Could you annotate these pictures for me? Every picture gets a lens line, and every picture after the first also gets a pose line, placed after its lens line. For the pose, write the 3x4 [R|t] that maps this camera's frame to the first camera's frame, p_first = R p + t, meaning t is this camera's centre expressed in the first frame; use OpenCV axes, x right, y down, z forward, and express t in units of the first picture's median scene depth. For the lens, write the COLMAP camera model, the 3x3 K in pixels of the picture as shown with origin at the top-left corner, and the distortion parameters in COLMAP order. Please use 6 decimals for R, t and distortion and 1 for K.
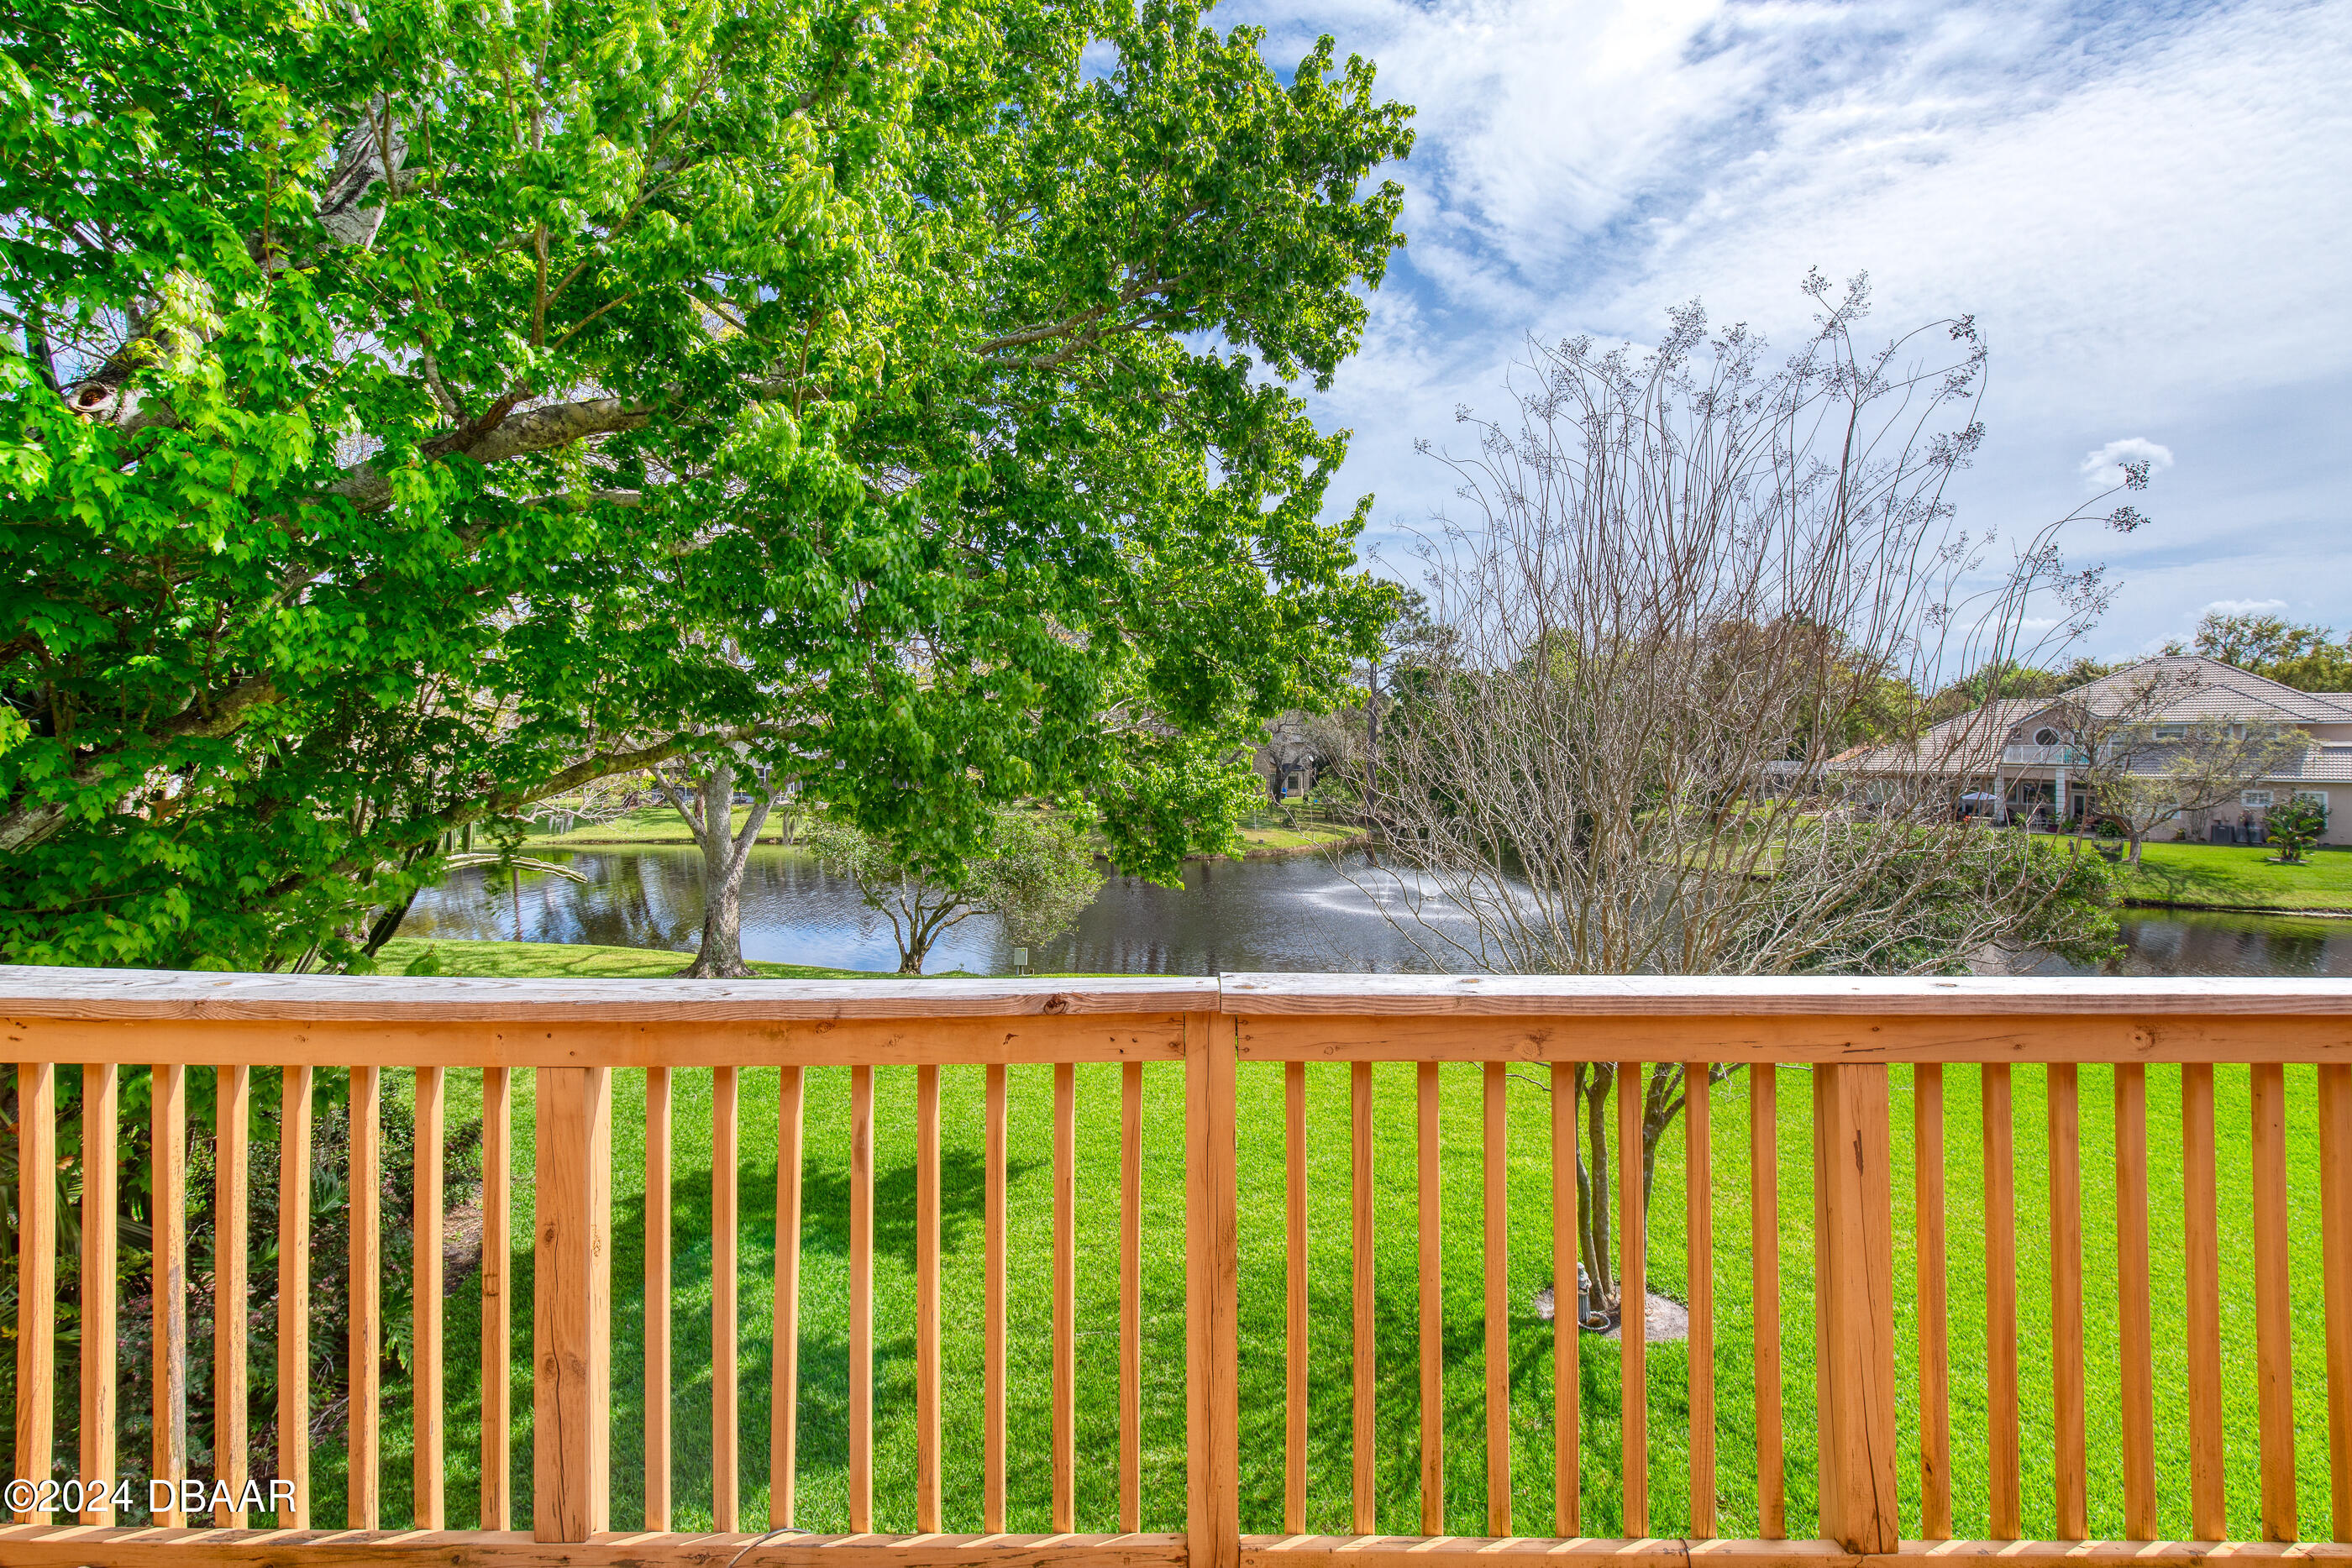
lens RADIAL K [[1089.4, 0, 1172.0], [0, 1089.4, 745.4], [0, 0, 1]] dist [-0.013402, 0.000923]
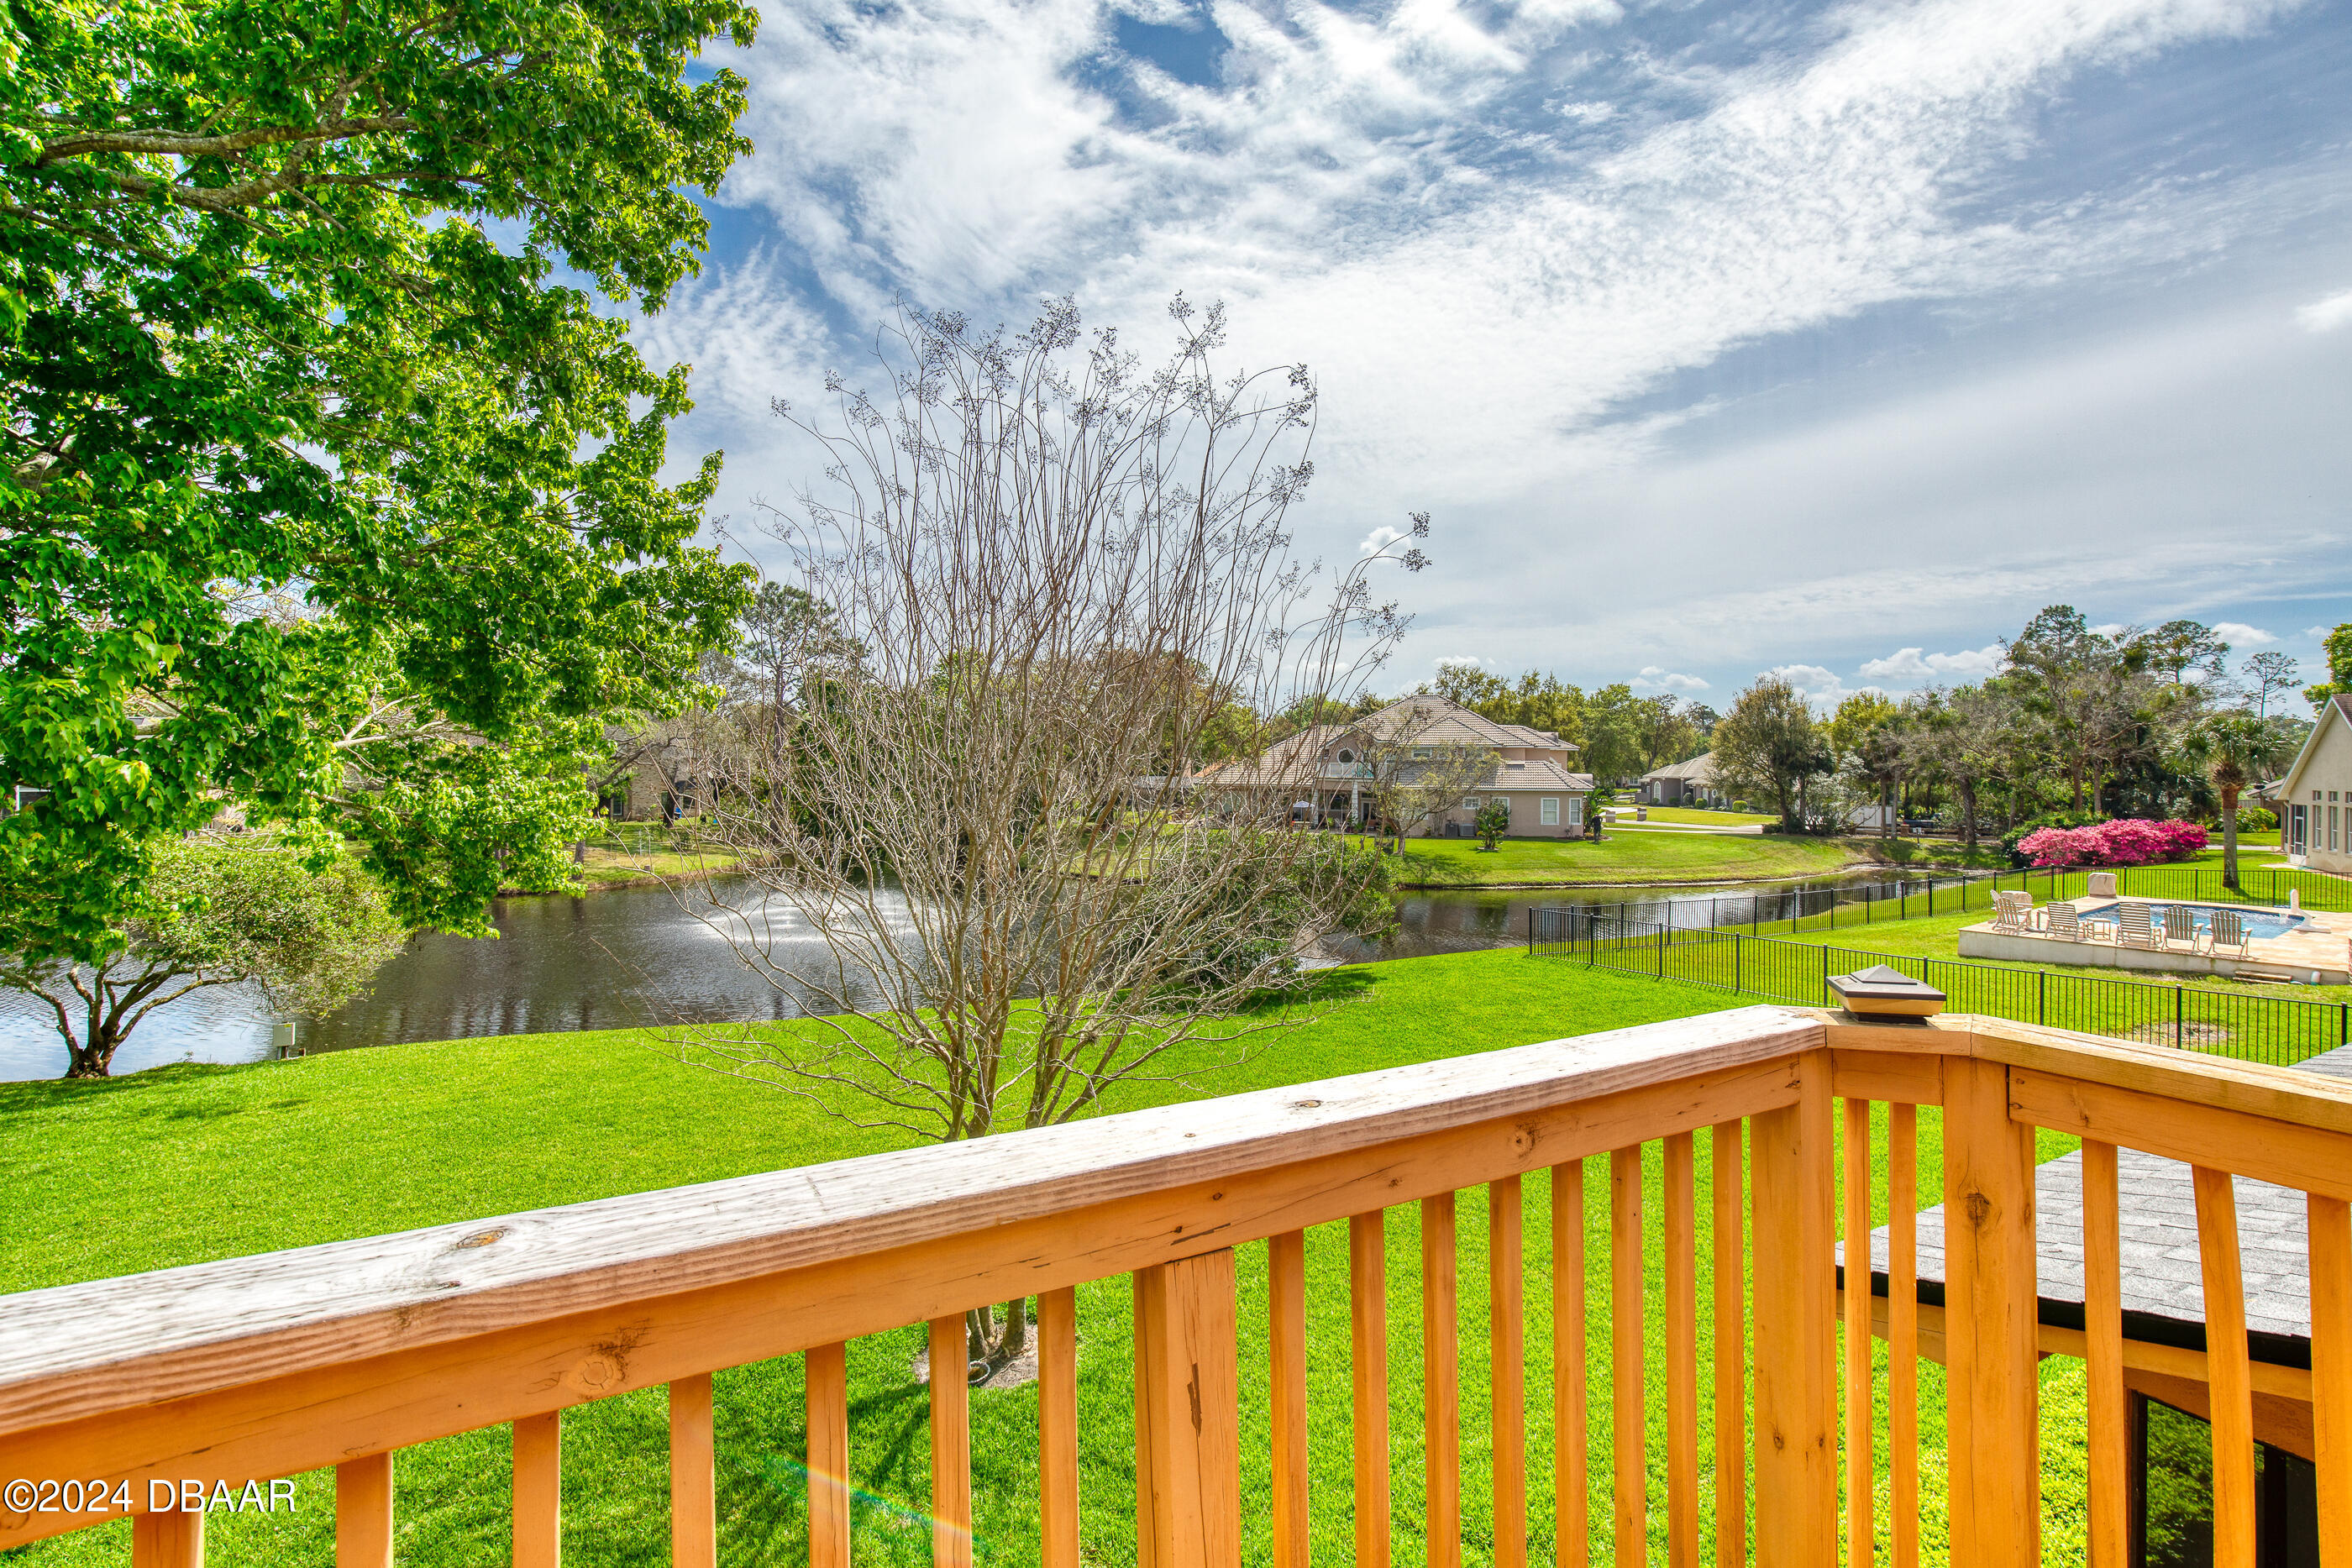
lens RADIAL K [[1089.4, 0, 1172.0], [0, 1089.4, 745.4], [0, 0, 1]] dist [-0.013402, 0.000923]
pose [[0.865791, 0.010730, 0.500291, 0.047767], [-0.003310, 0.999871, -0.015716, 0.001613], [-0.500395, 0.011950, 0.865715, 0.071737]]
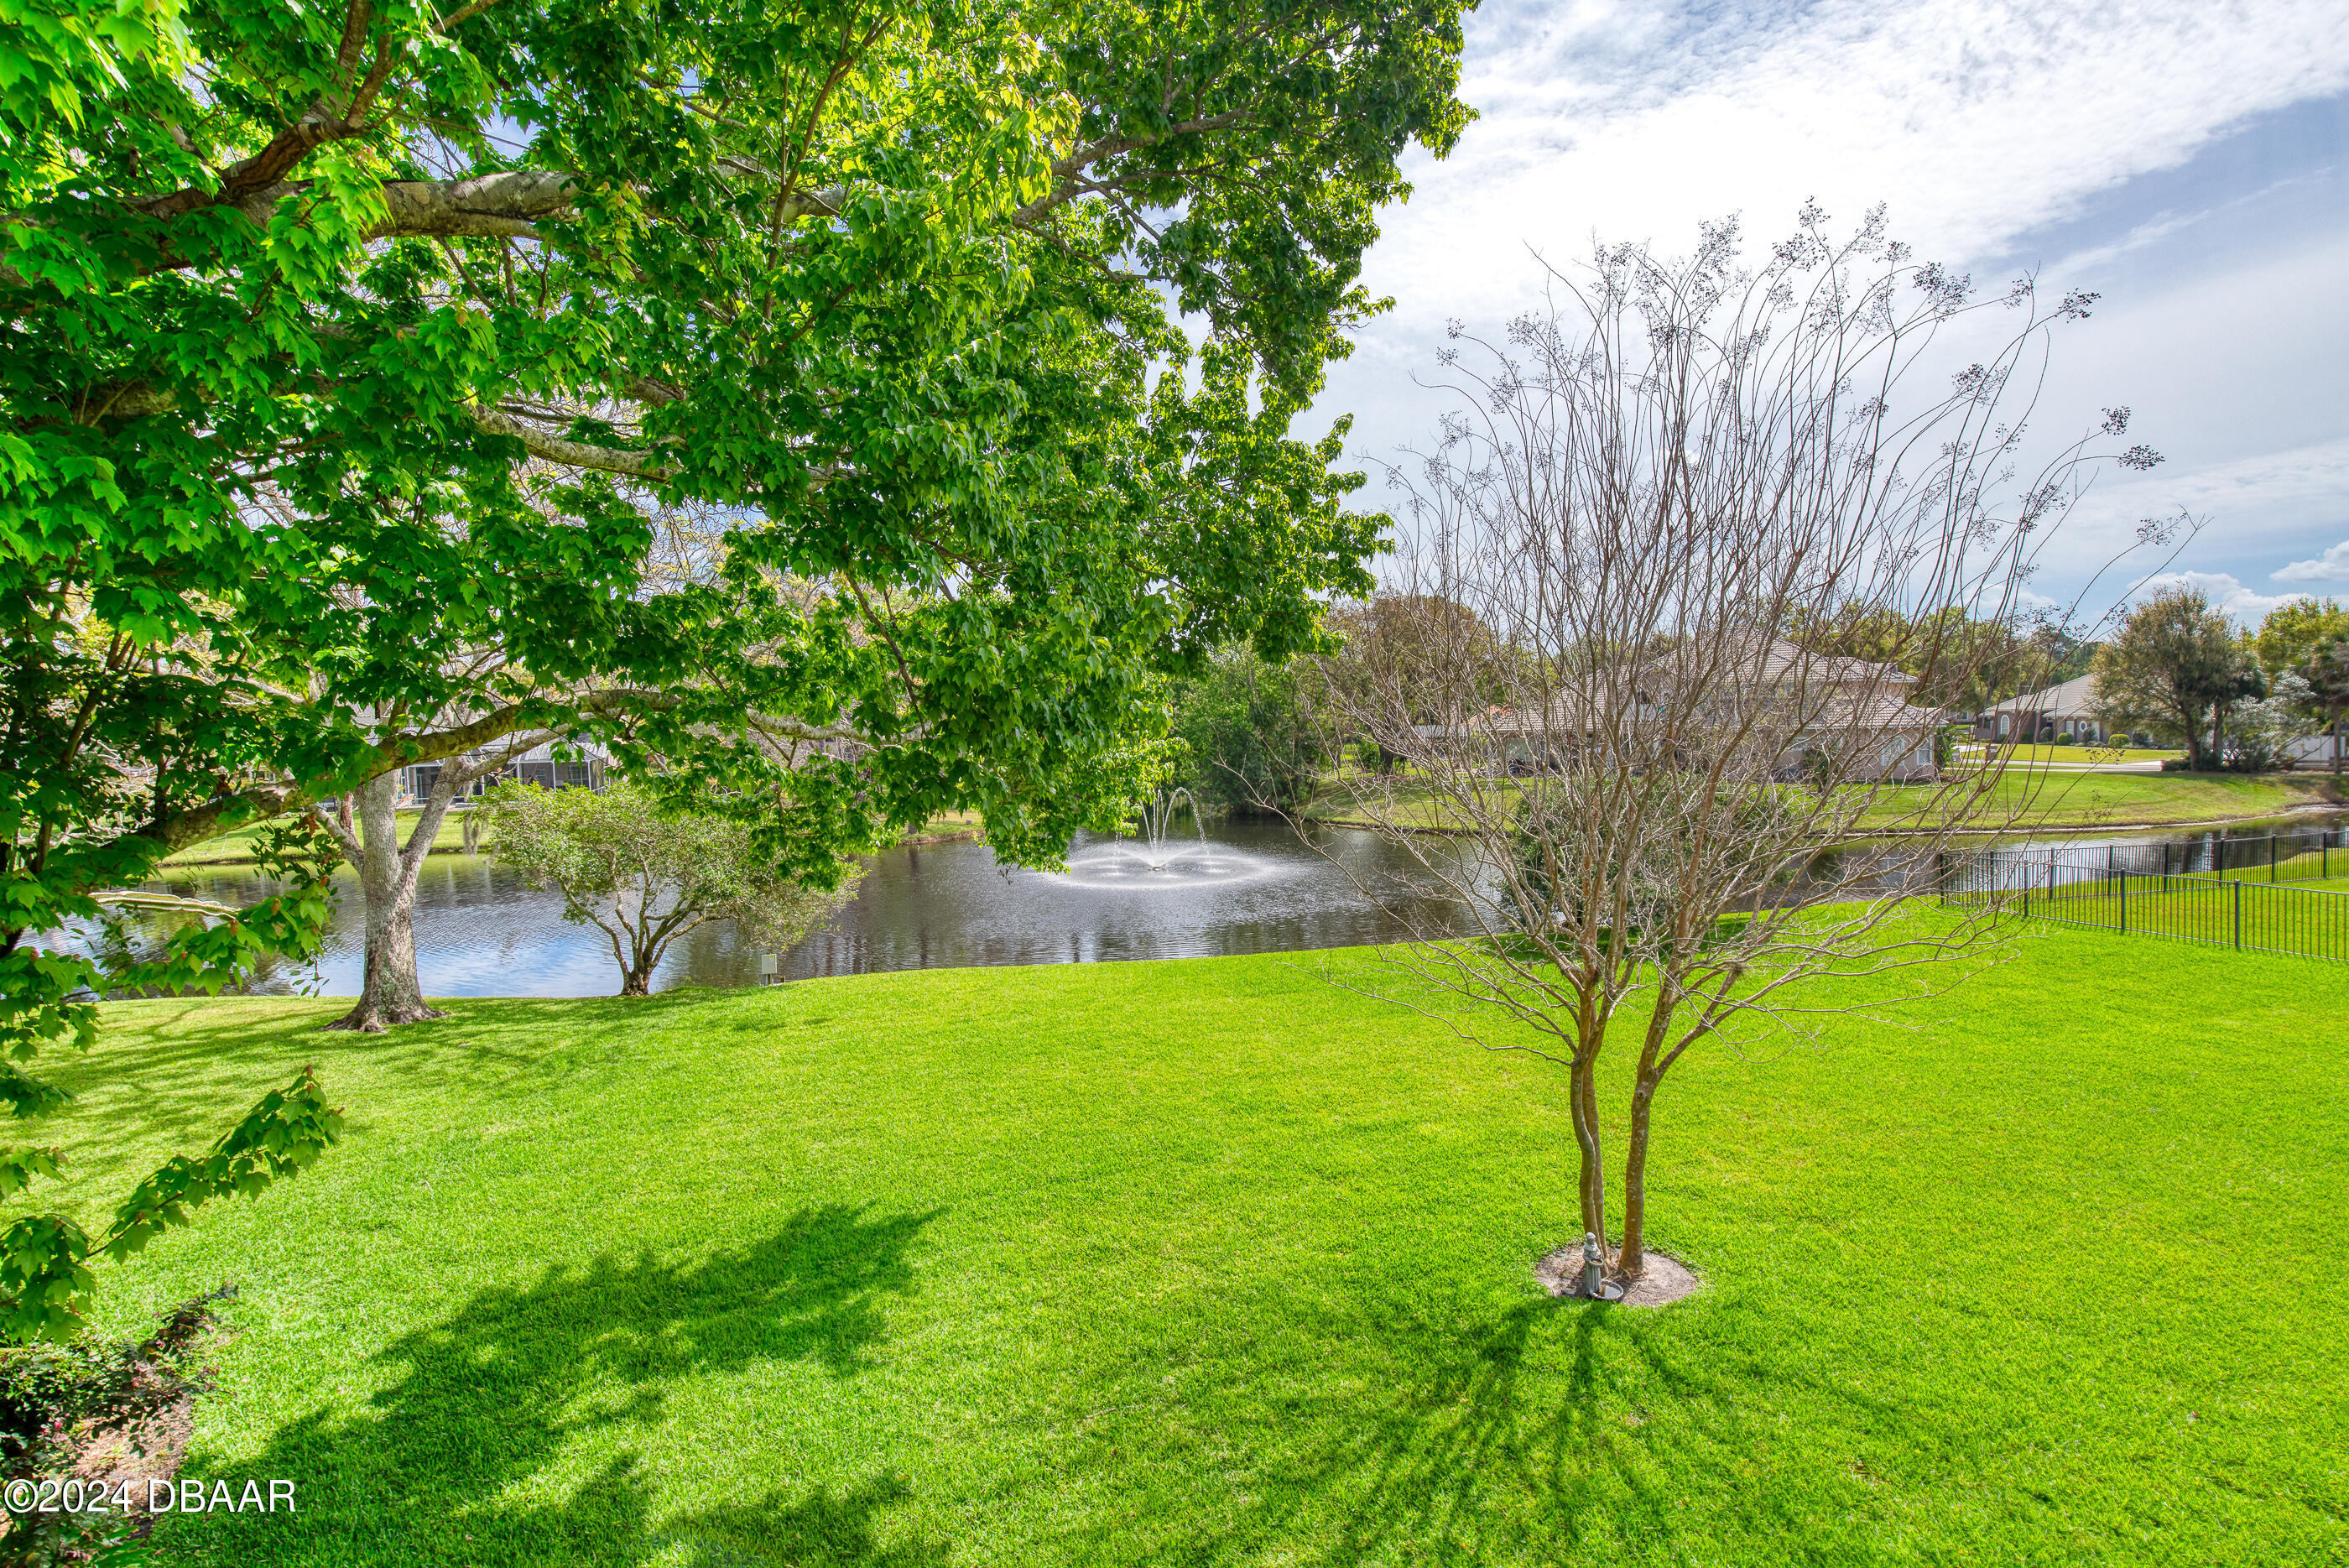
lens RADIAL K [[1088.2, 0, 1170.5], [0, 1088.2, 745.4], [0, 0, 1]] dist [-0.013402, 0.000923]
pose [[0.957579, -0.034003, 0.286158, -0.169361], [0.028258, 0.999308, 0.024183, 0.008849], [-0.286782, -0.015071, 0.957877, 0.142576]]
